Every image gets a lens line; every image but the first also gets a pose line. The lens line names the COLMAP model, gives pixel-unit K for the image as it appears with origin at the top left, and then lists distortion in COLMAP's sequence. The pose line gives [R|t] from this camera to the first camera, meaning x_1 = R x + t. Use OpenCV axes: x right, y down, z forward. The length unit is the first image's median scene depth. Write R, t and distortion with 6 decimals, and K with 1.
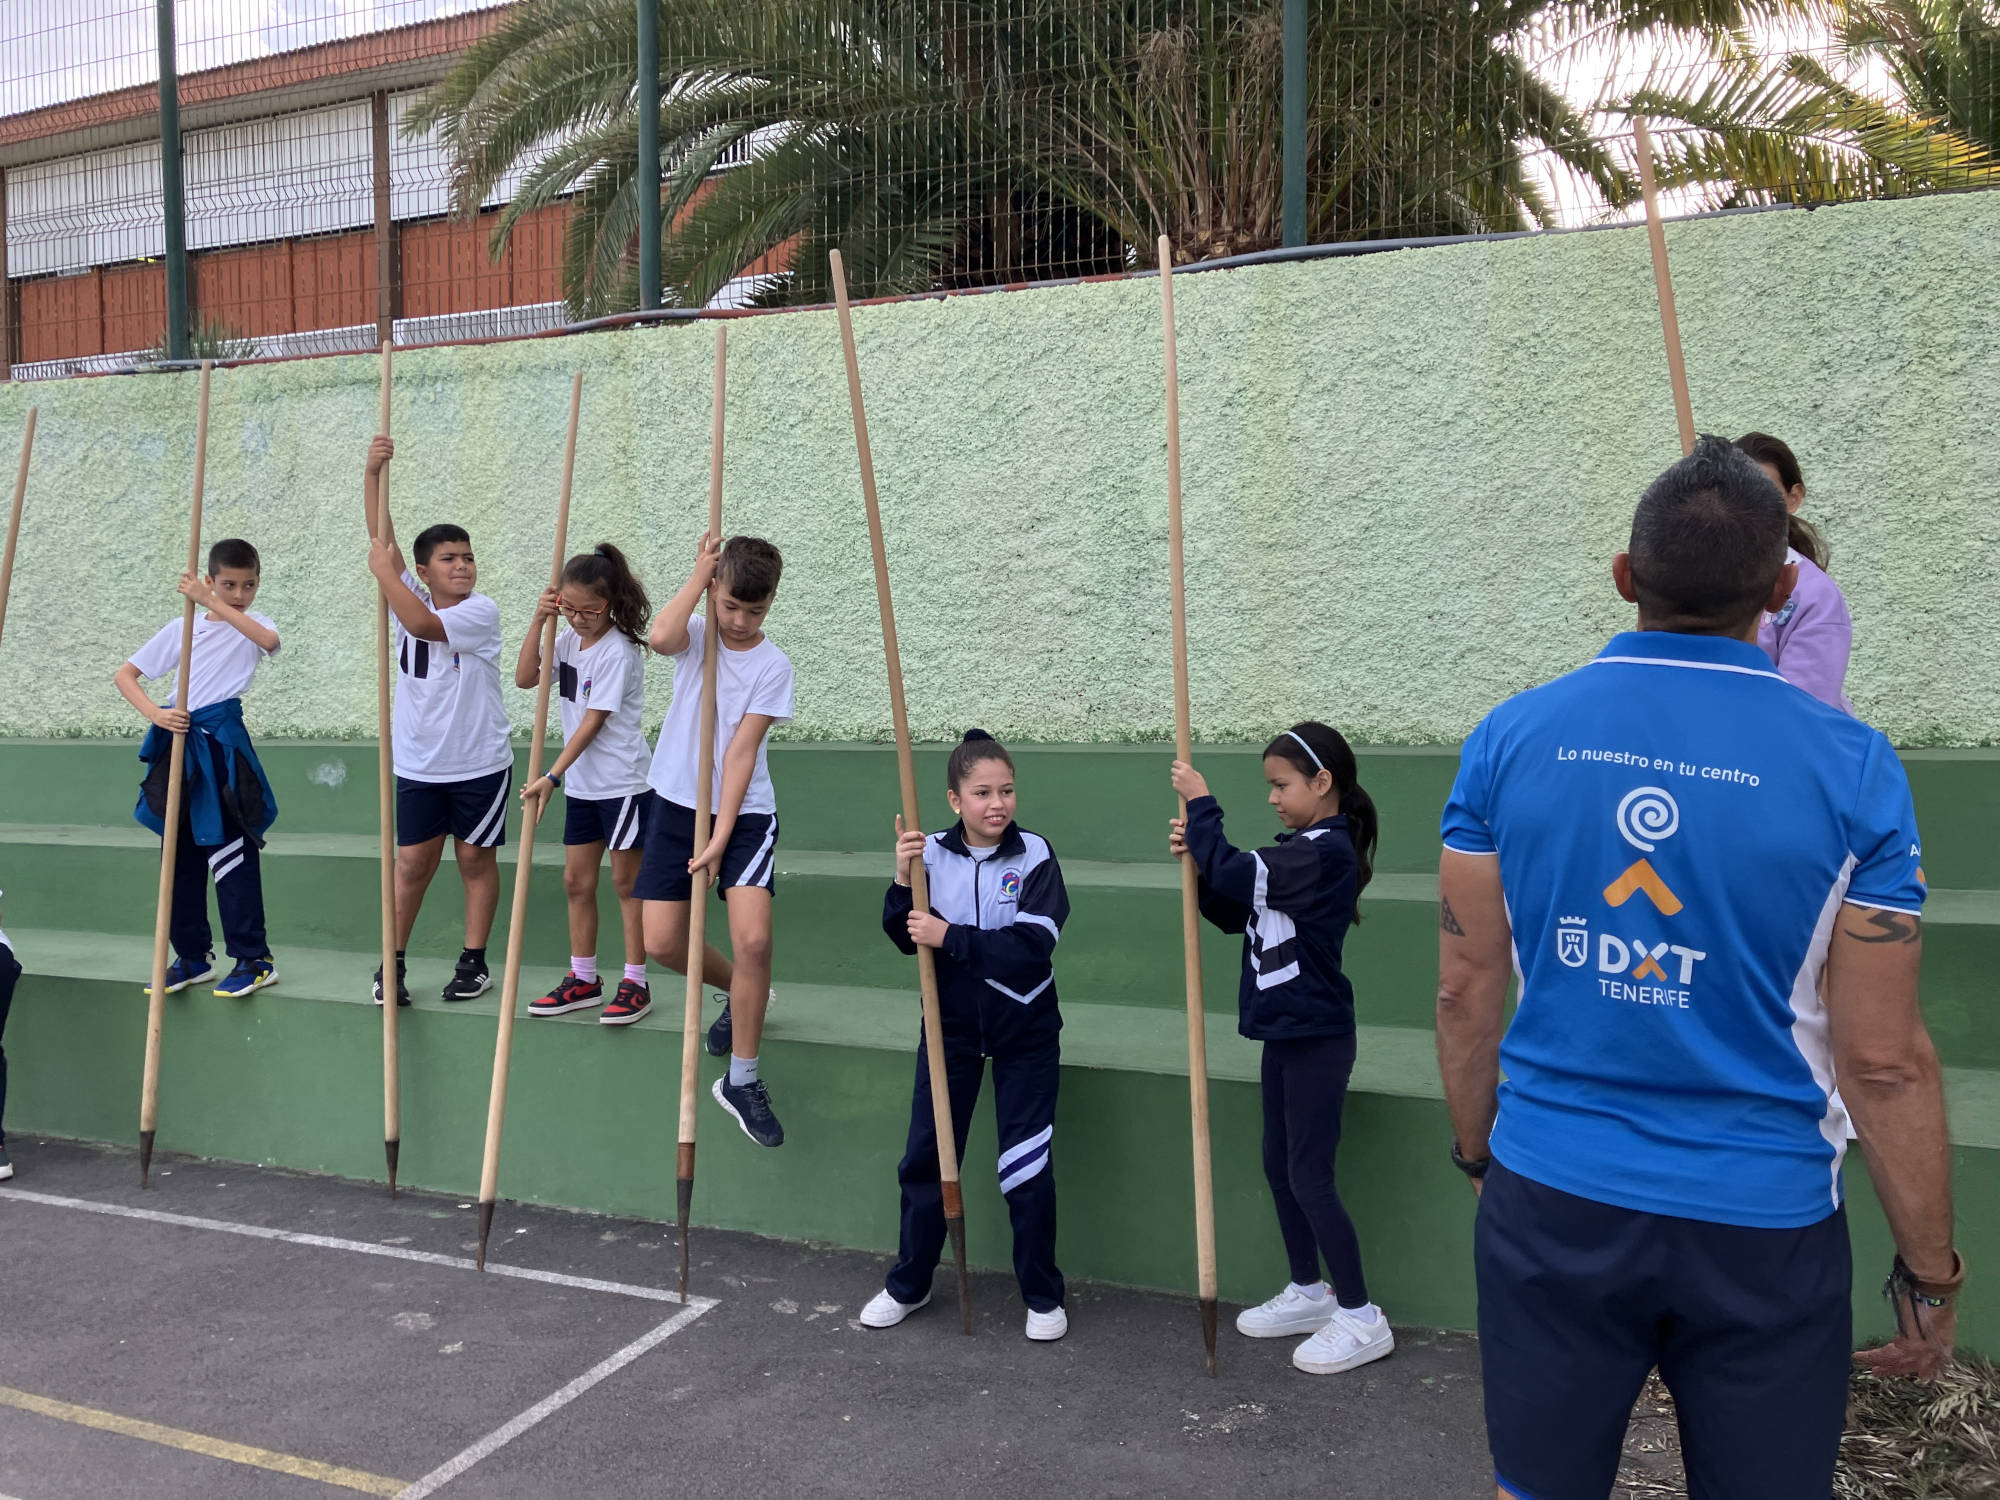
lens RADIAL K [[1626.6, 0, 995.7], [0, 1626.6, 748.9], [0, 0, 1]] dist [0.018824, 0.006613]
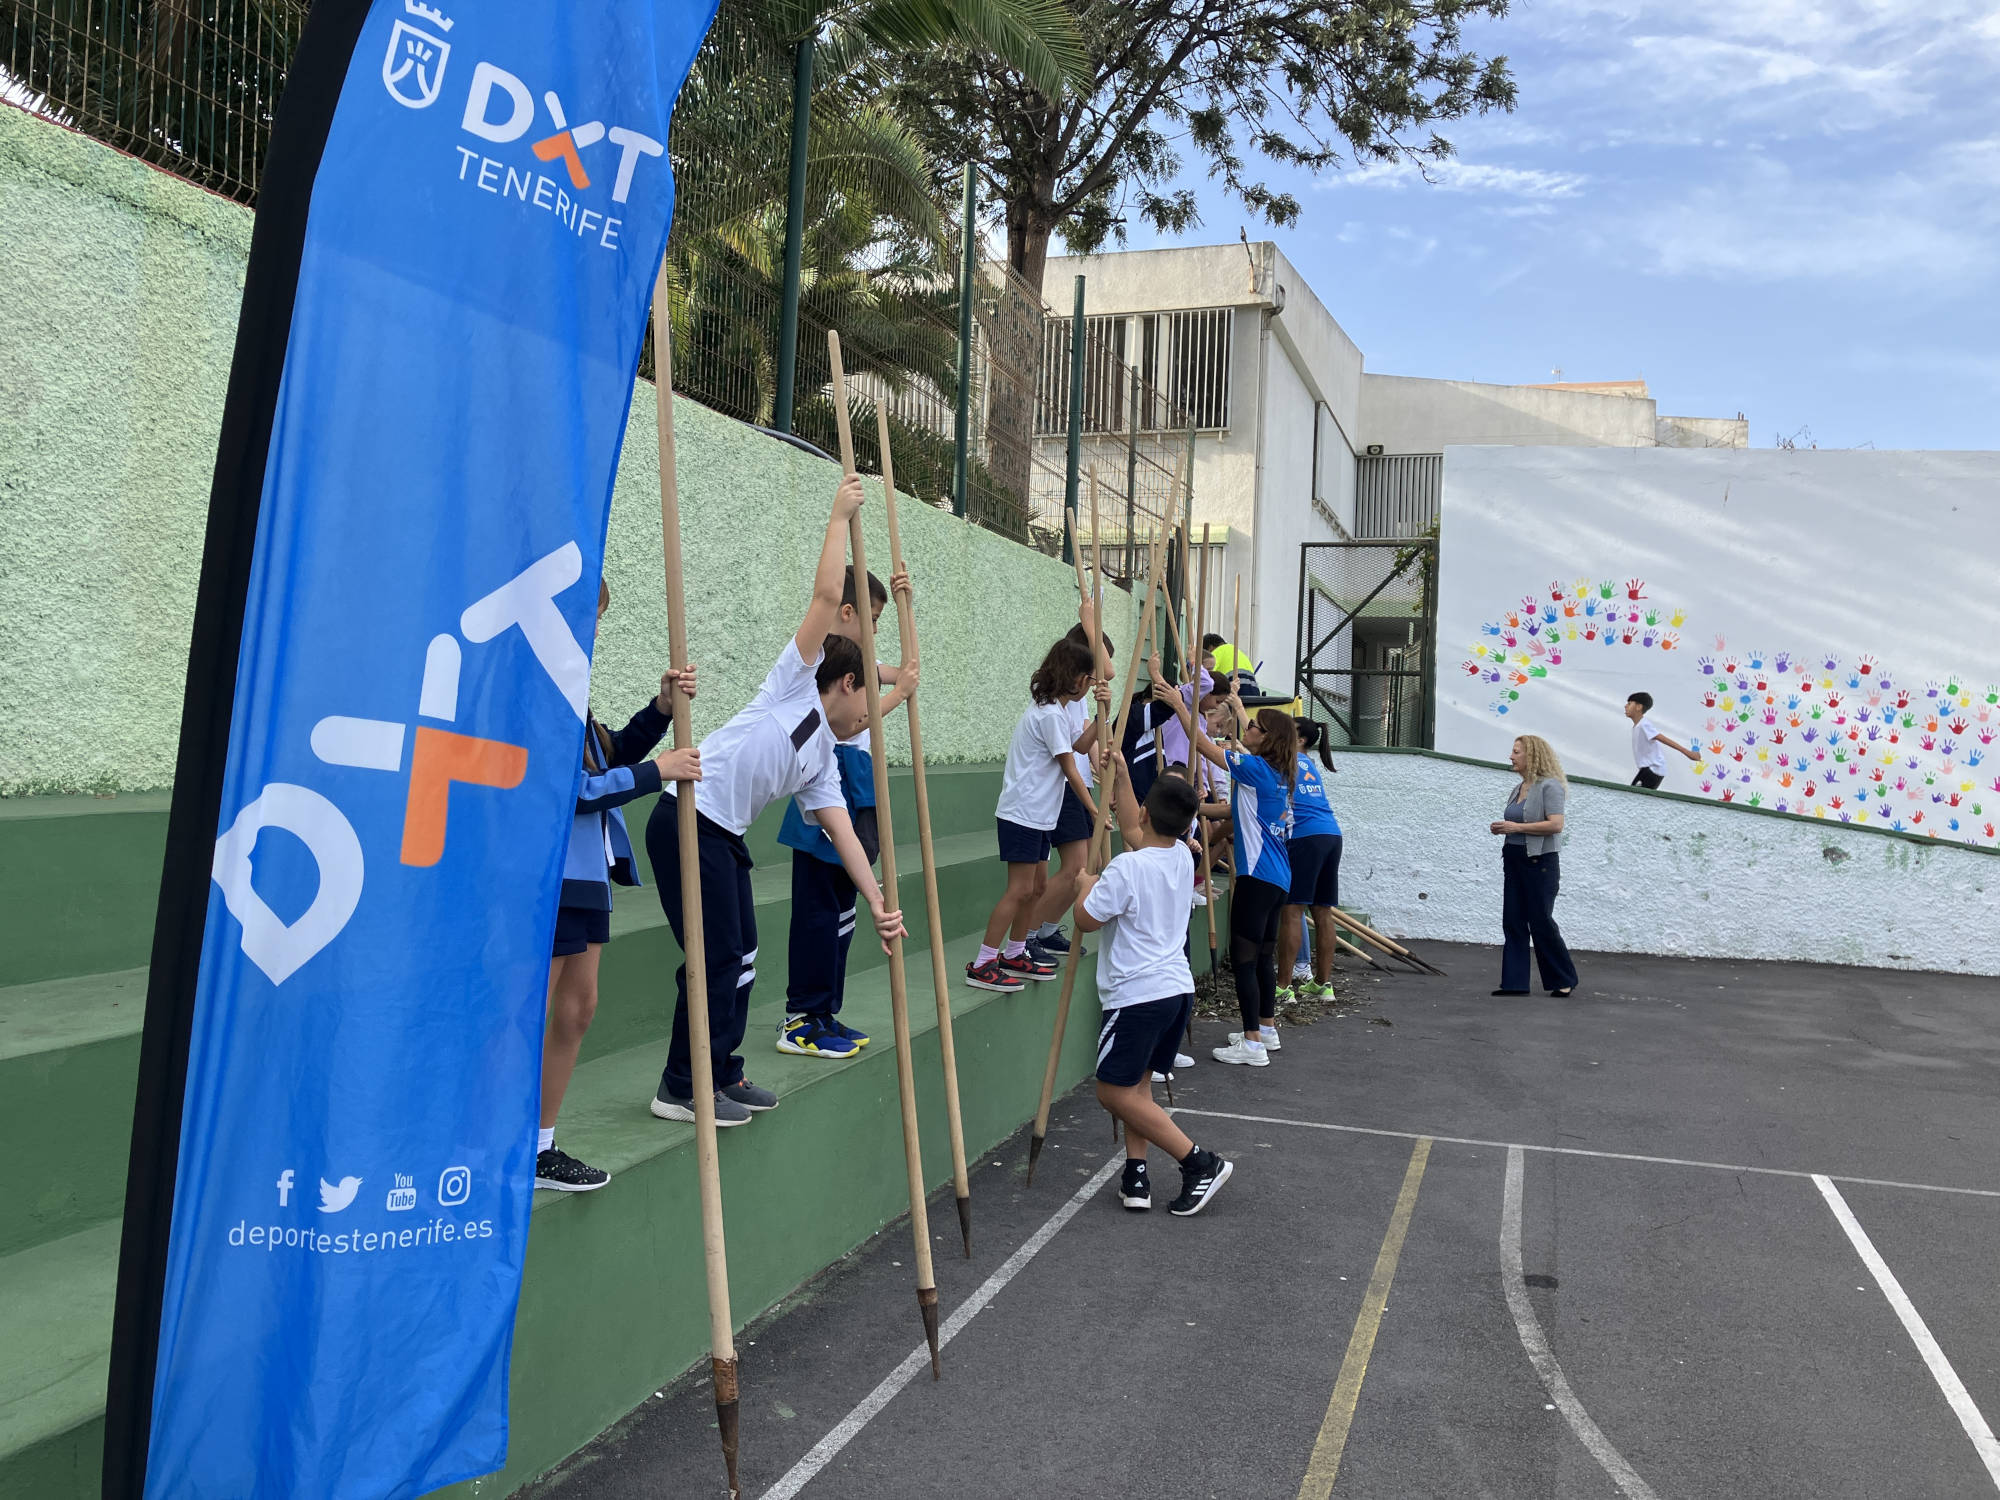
lens RADIAL K [[1636.2, 0, 999.3], [0, 1636.2, 739.6], [0, 0, 1]] dist [0.001904, 0.001923]
pose [[-0.097171, -0.002748, 0.995264, -1.068215], [0.003632, 0.999989, 0.003115, -0.028234], [-0.995261, 0.003918, -0.097160, 0.773836]]
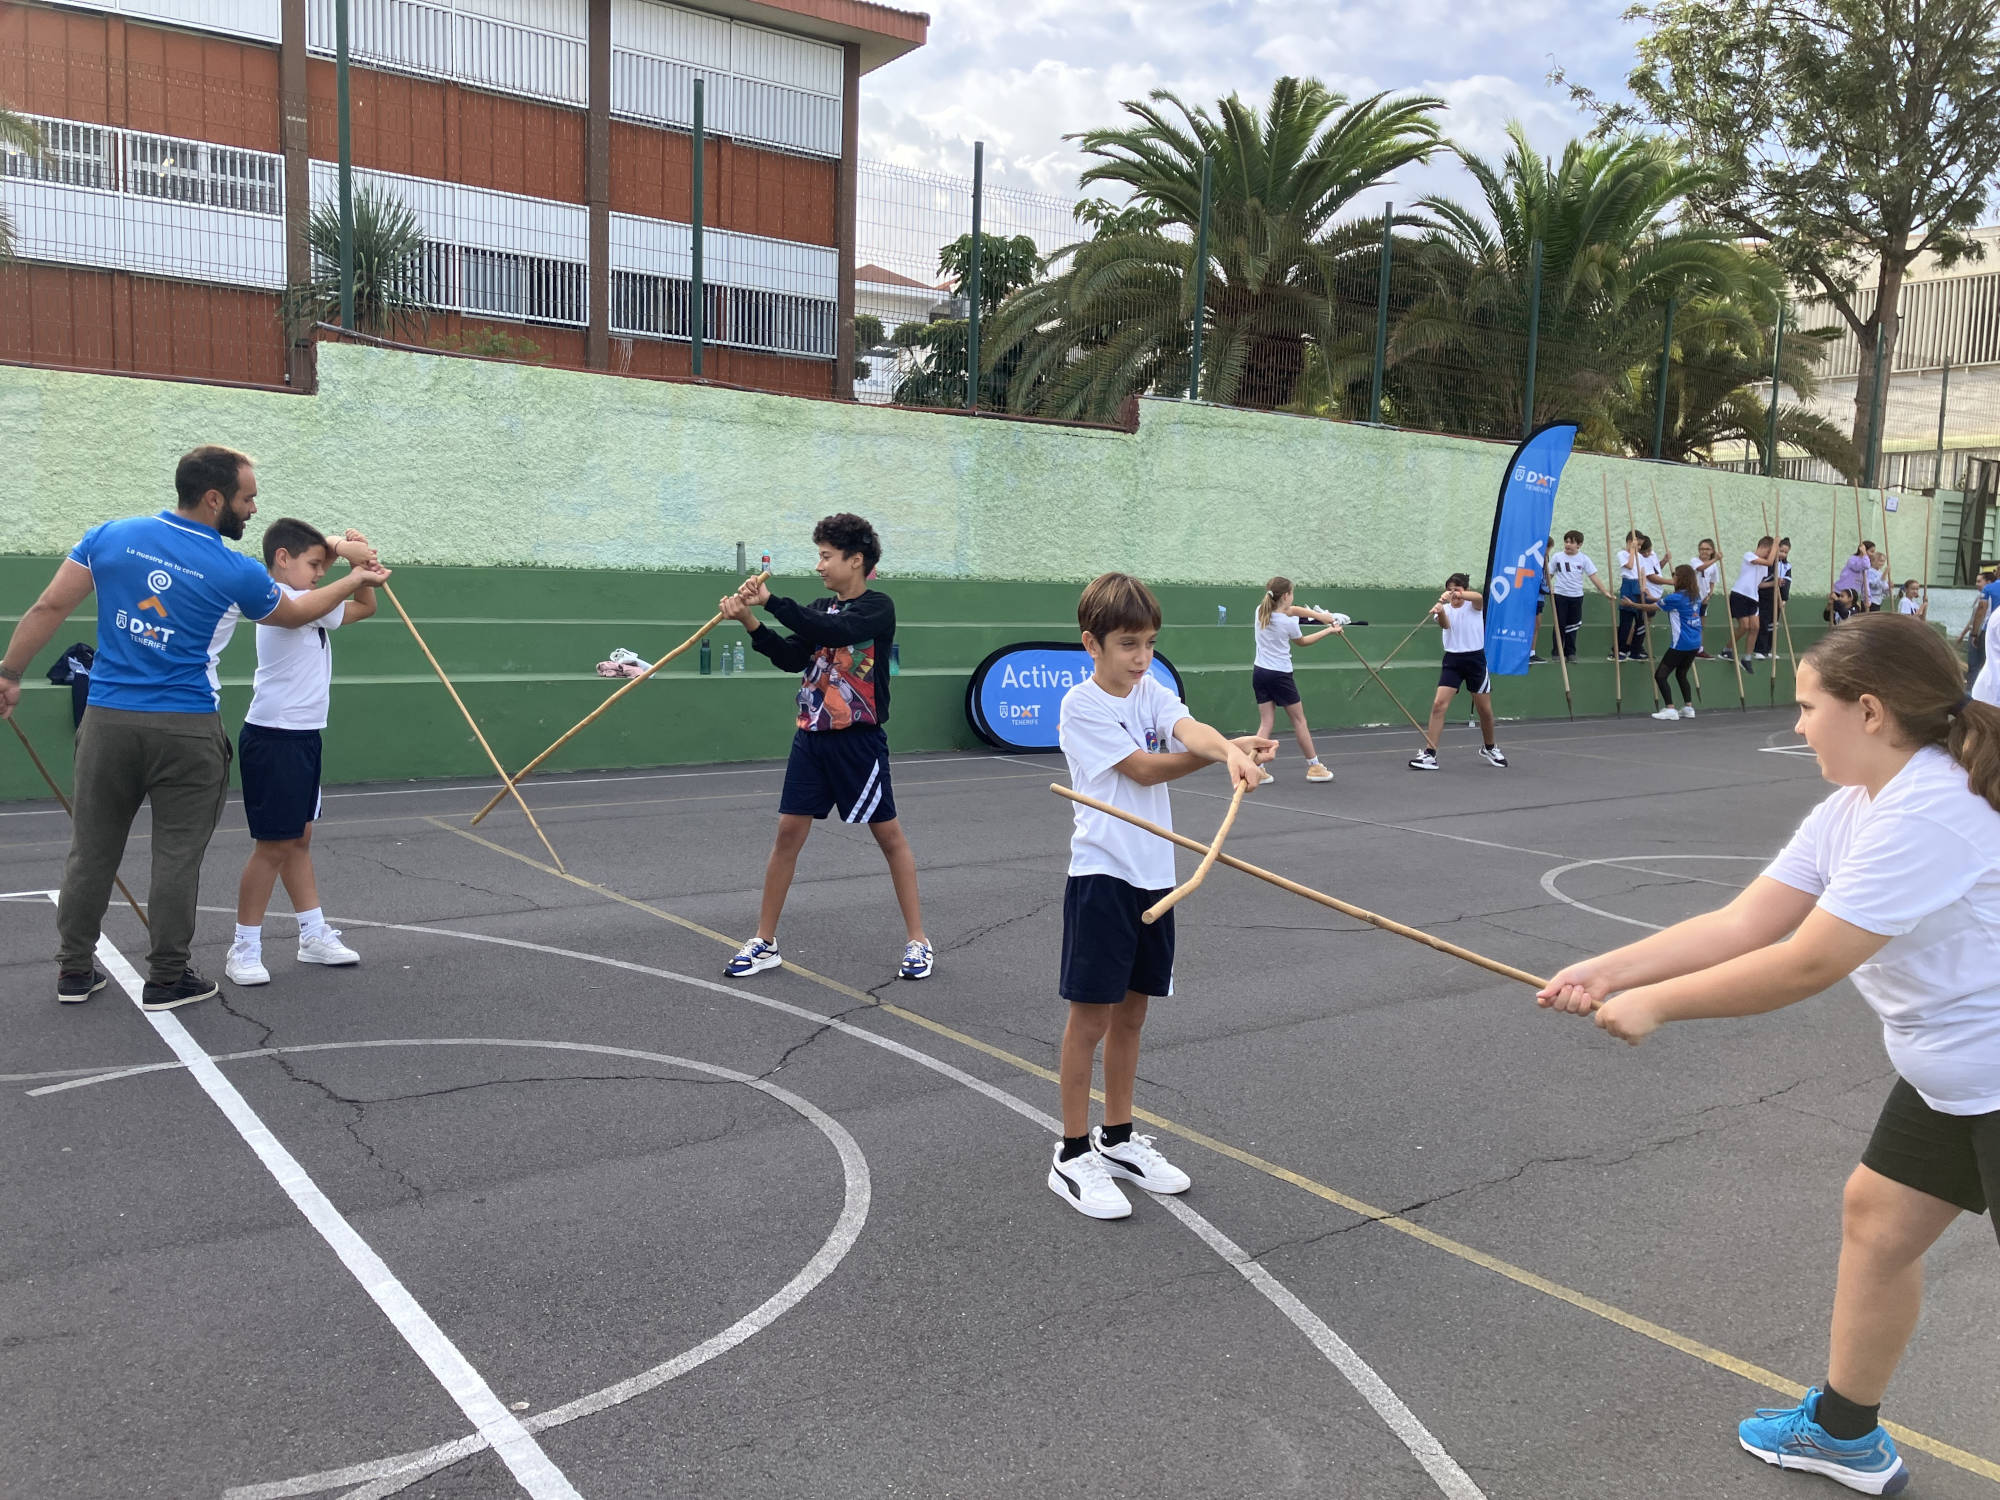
lens RADIAL K [[1627.9, 0, 1003.8], [0, 1627.9, 750.0], [0, 0, 1]] dist [0.003454, 0.003895]
pose [[0.499182, -0.071861, 0.863512, -3.075462], [0.007622, 0.996881, 0.078554, 0.038936], [-0.866464, -0.032631, 0.498173, 0.337362]]
